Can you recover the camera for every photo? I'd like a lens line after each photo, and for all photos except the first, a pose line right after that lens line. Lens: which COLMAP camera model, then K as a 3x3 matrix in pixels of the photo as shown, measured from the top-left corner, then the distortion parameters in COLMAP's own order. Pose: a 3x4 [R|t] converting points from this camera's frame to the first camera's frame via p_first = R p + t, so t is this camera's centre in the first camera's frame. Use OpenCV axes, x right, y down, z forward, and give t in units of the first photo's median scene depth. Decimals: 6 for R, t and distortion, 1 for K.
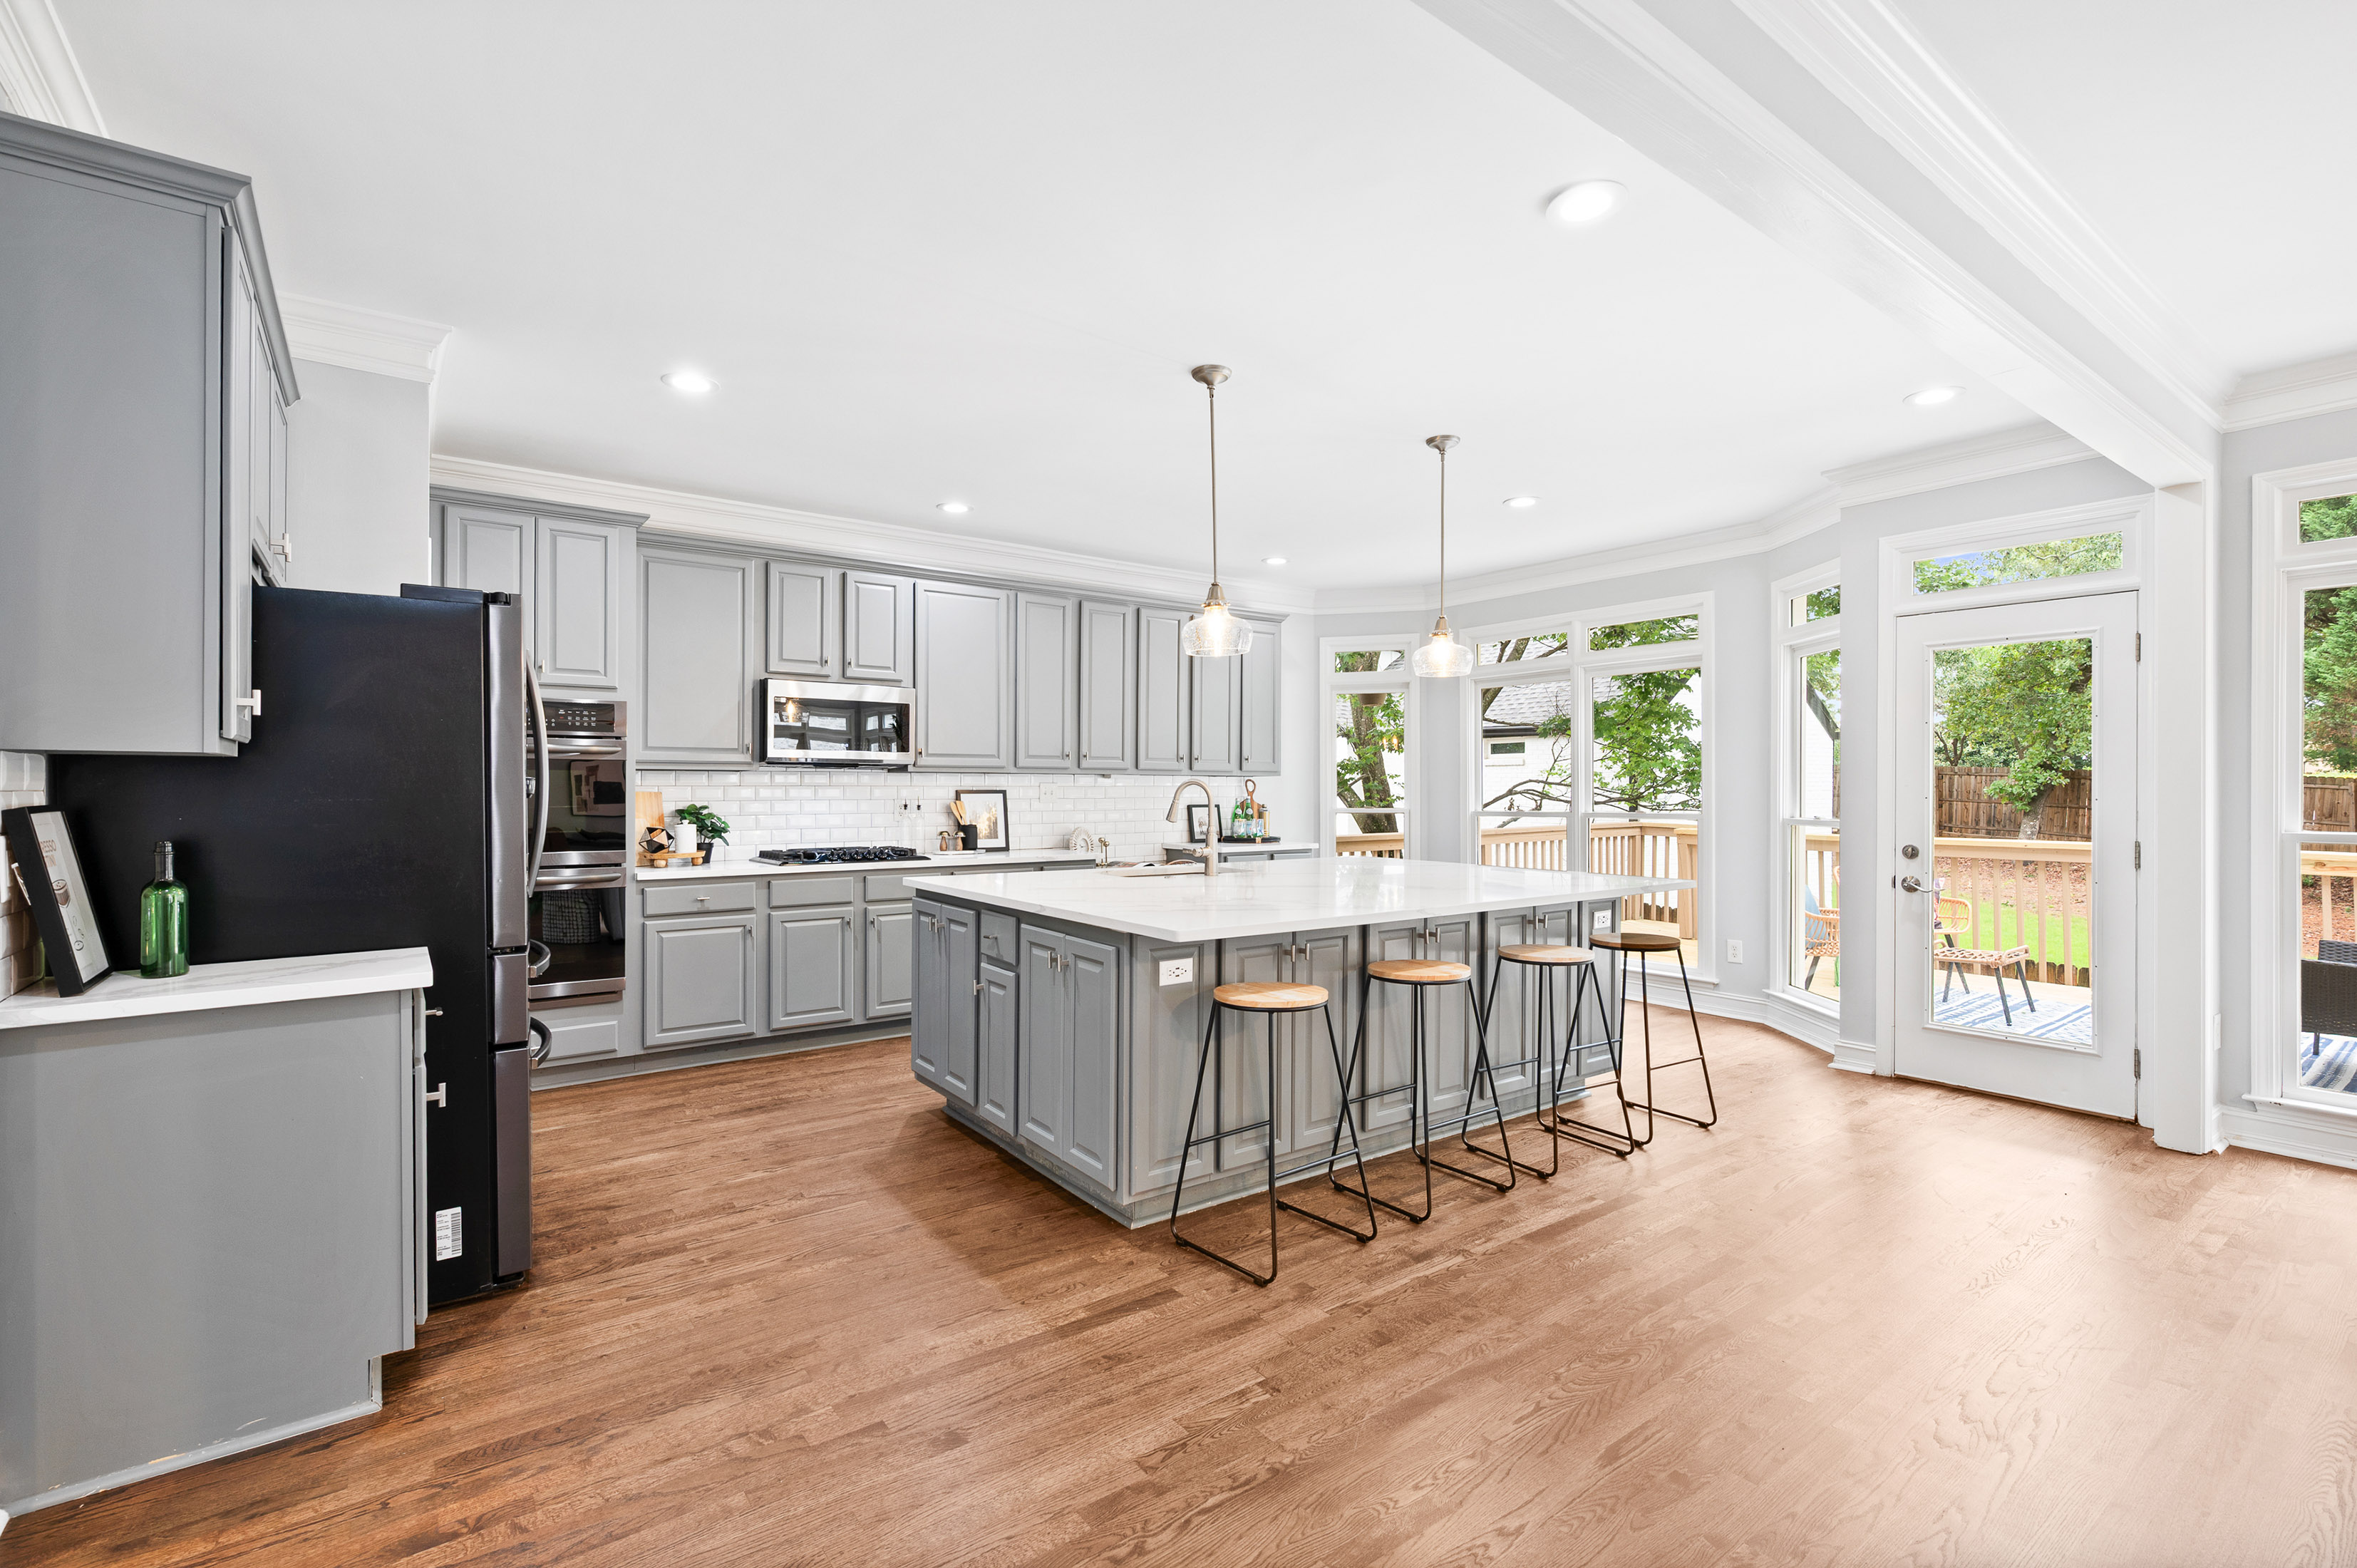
lens RADIAL K [[1060.4, 0, 1190.4], [0, 1060.4, 788.5], [0, 0, 1]] dist [0.001422, -0.000029]
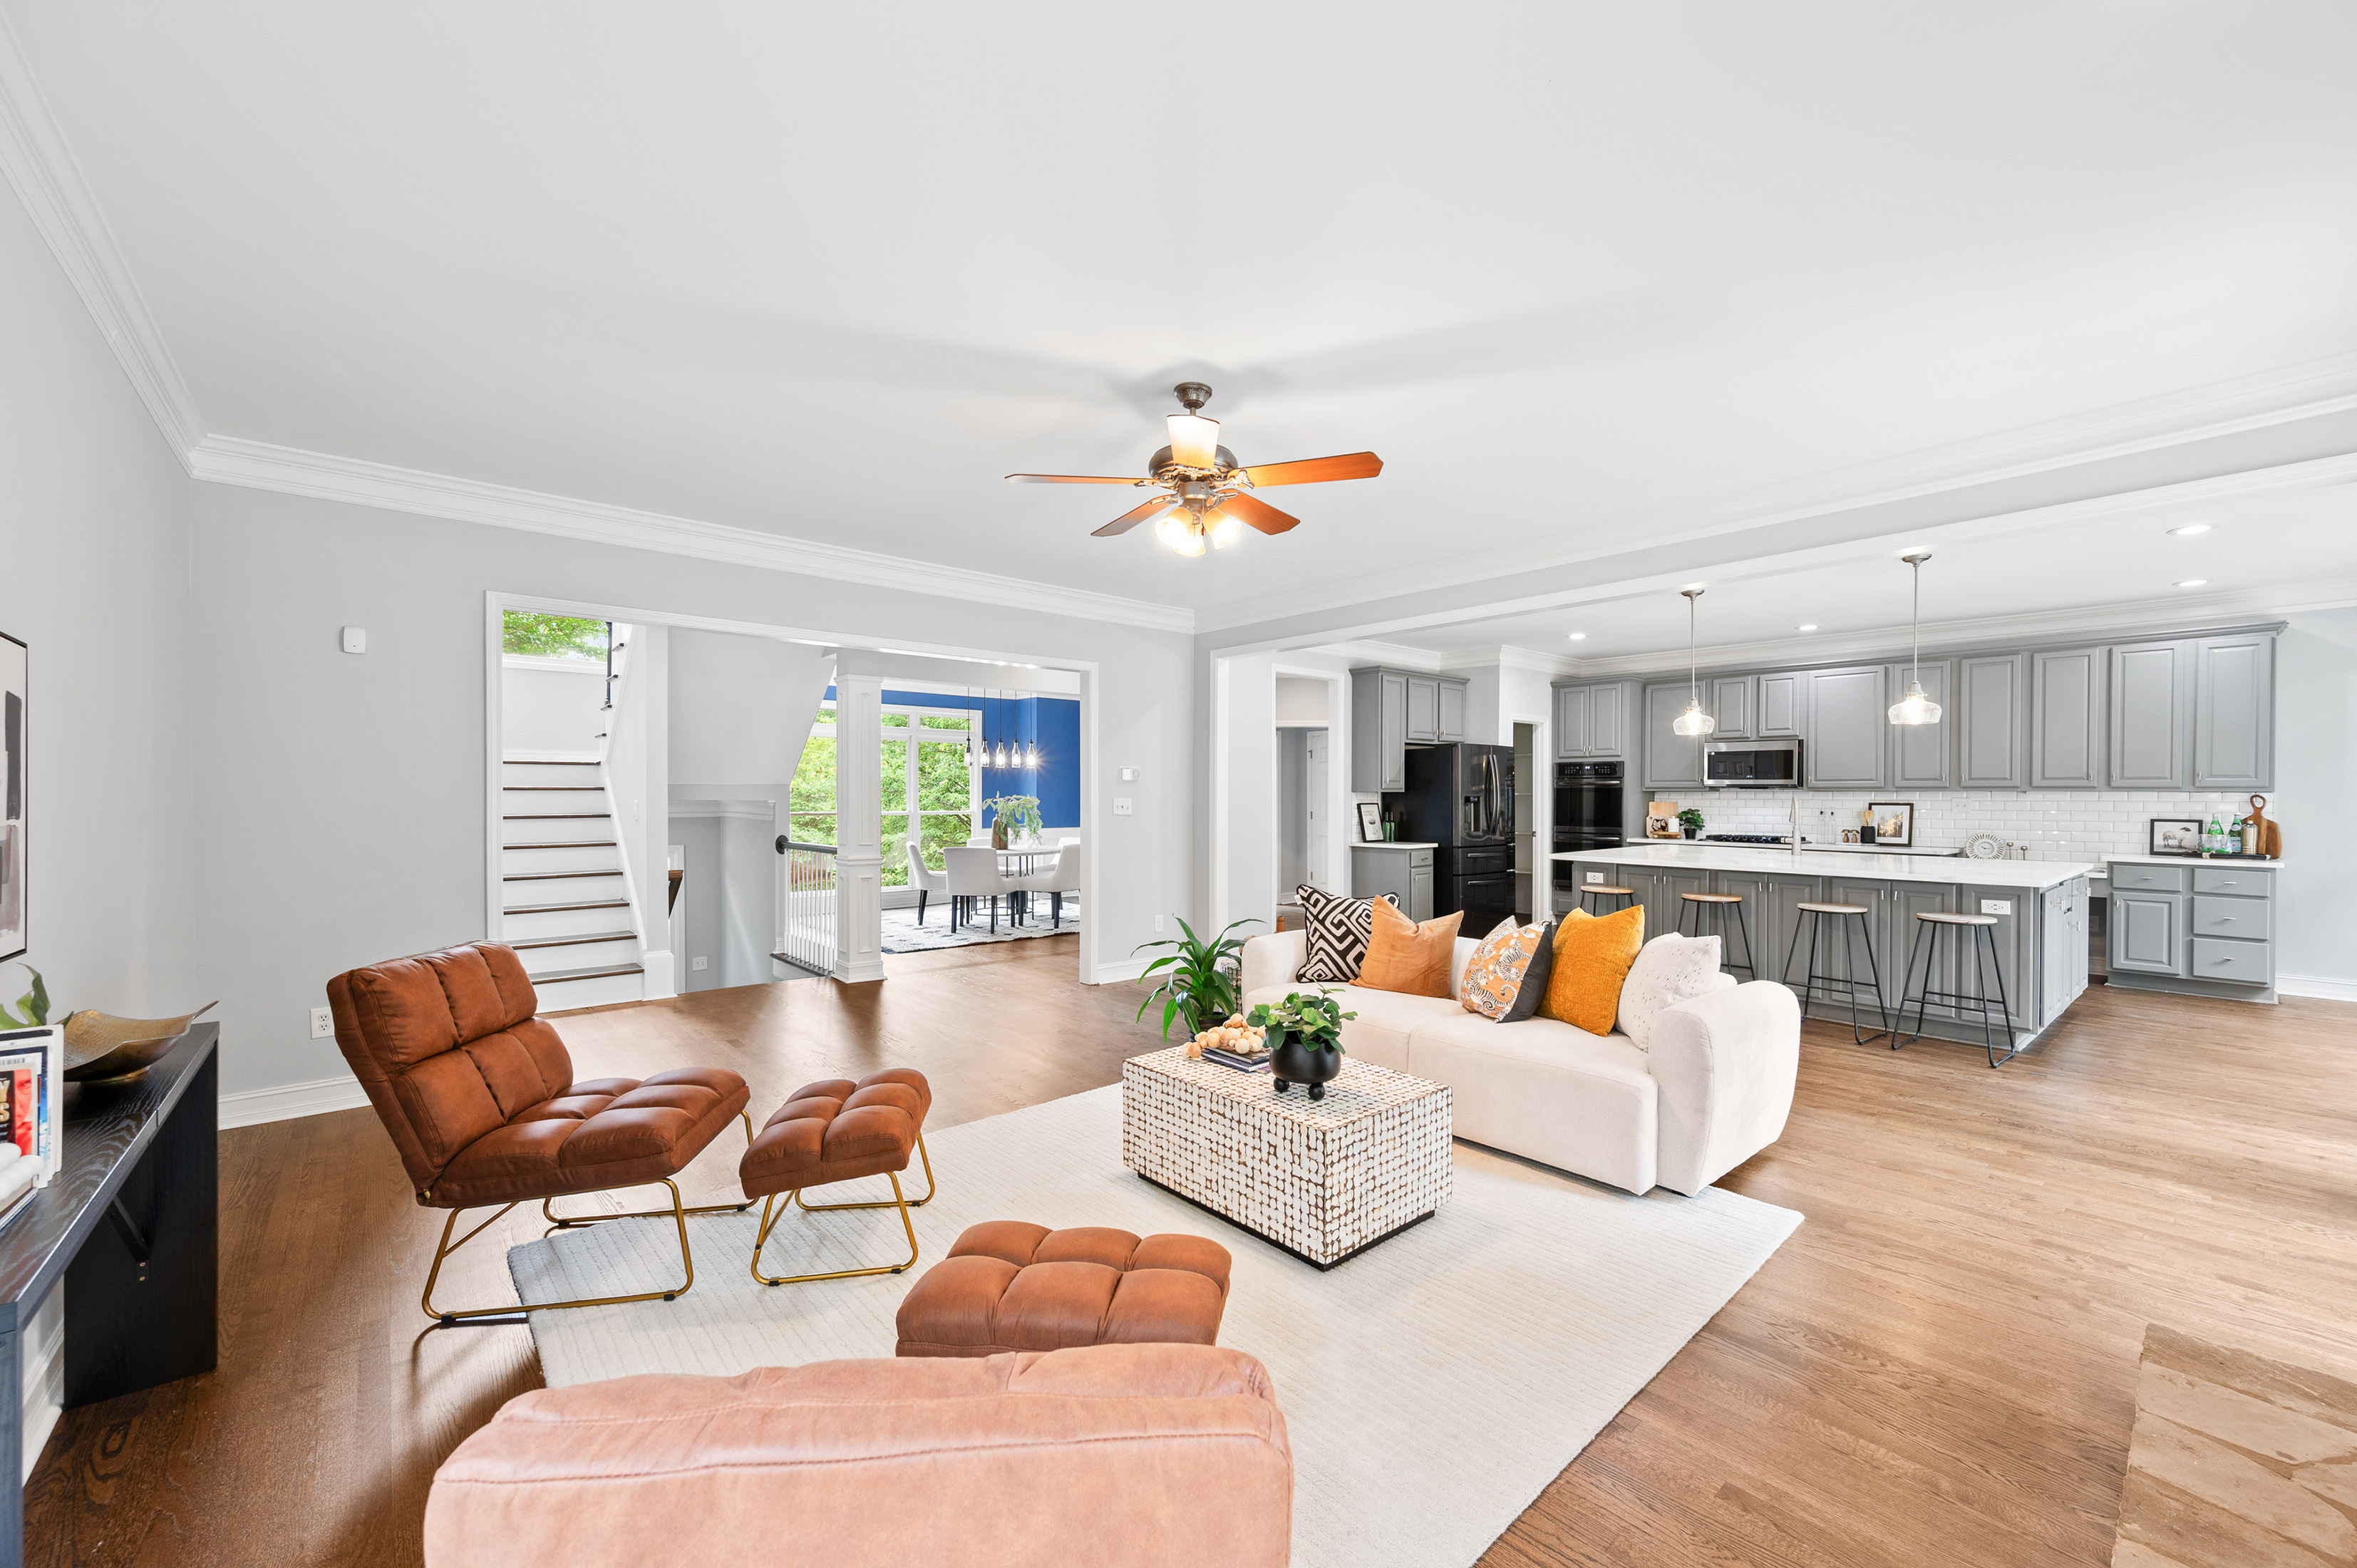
lens RADIAL K [[925.8, 0, 1190.8], [0, 925.8, 800.3], [0, 0, 1]] dist [-0.000788, 0.000525]
pose [[0.079564, 0.005757, -0.996813, 1.265264], [-0.003524, 0.999979, 0.005494, -0.007567], [0.996824, 0.003076, 0.079583, -0.052607]]
